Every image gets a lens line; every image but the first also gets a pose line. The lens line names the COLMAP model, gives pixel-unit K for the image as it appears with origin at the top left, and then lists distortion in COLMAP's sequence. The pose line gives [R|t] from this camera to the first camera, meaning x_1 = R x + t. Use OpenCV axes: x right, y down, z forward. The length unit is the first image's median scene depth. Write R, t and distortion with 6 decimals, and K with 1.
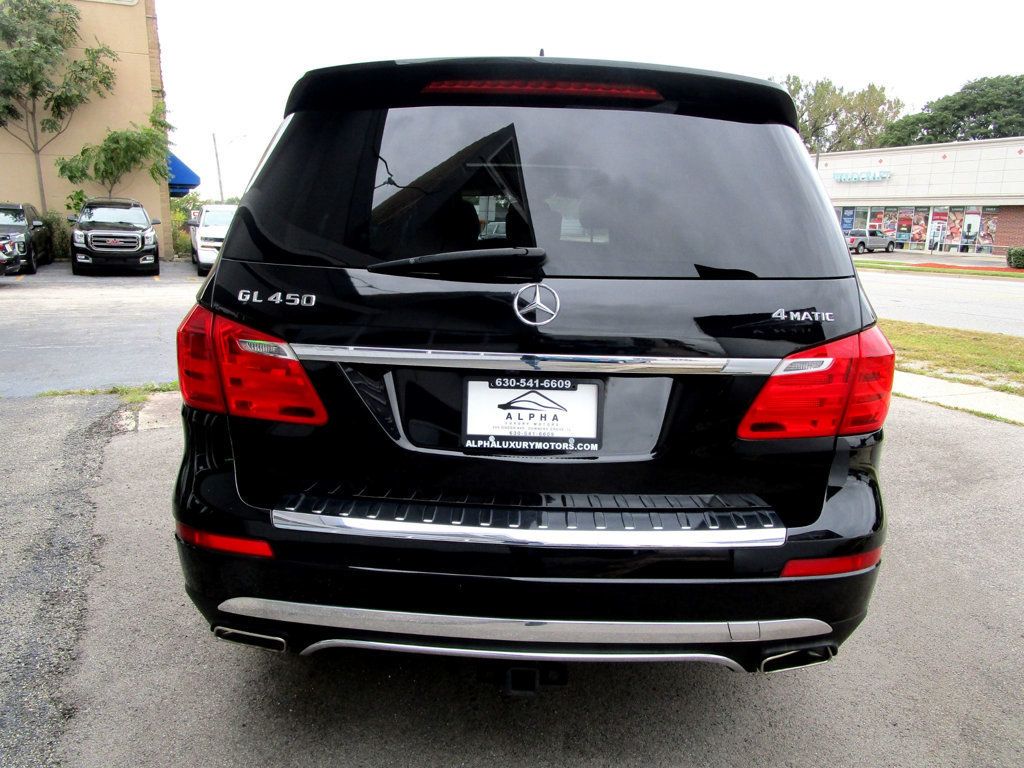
lens RADIAL K [[753.6, 0, 509.6], [0, 753.6, 358.2], [0, 0, 1]] dist [-0.040255, 0.028289]
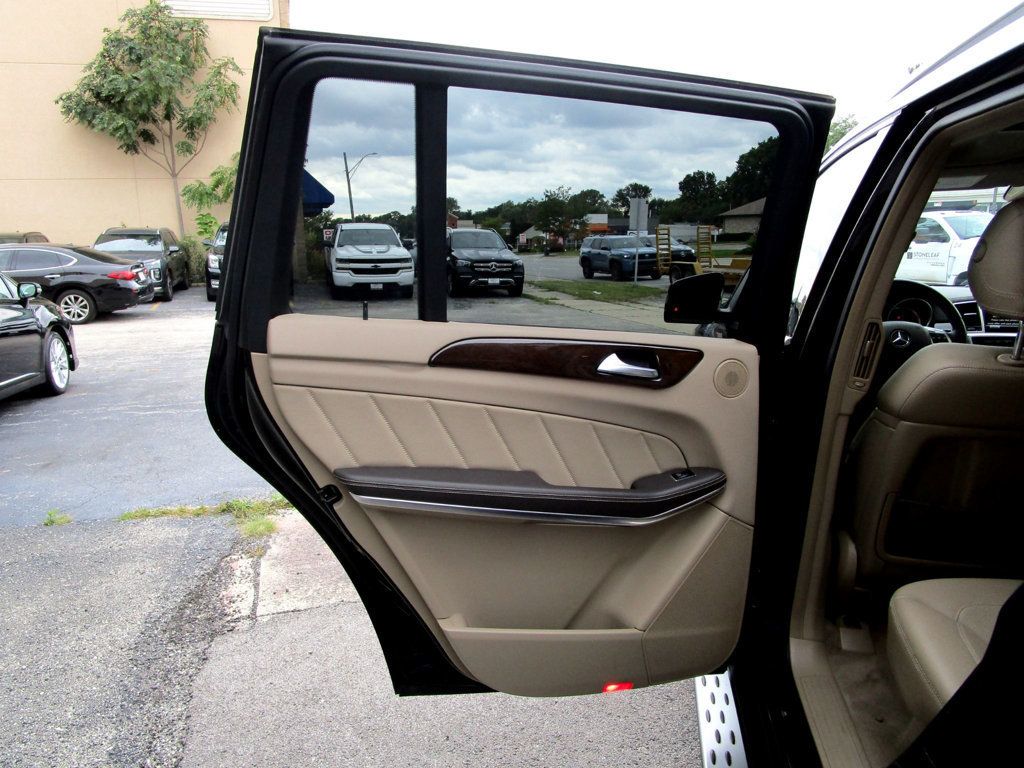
lens RADIAL K [[739.1, 0, 512.1], [0, 739.1, 368.9], [0, 0, 1]] dist [-0.009058, 0.005037]
pose [[0.988434, -0.004943, -0.151572, -0.053133], [0.005473, 0.999980, 0.003081, -0.024691], [0.151554, -0.003875, 0.988441, 0.115718]]
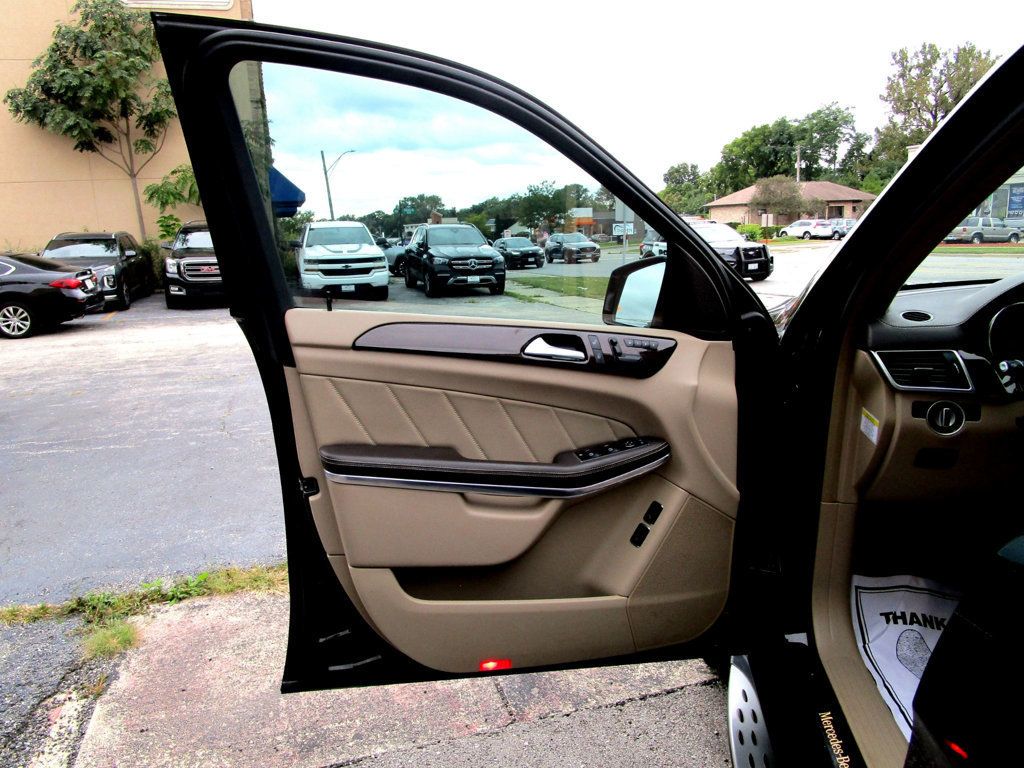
lens RADIAL K [[739.1, 0, 512.1], [0, 739.1, 368.9], [0, 0, 1]] dist [-0.009058, 0.005037]
pose [[0.990033, -0.031622, -0.137241, -0.054054], [0.033048, 0.999421, 0.008123, -0.031806], [0.136904, -0.012578, 0.990504, 0.170050]]
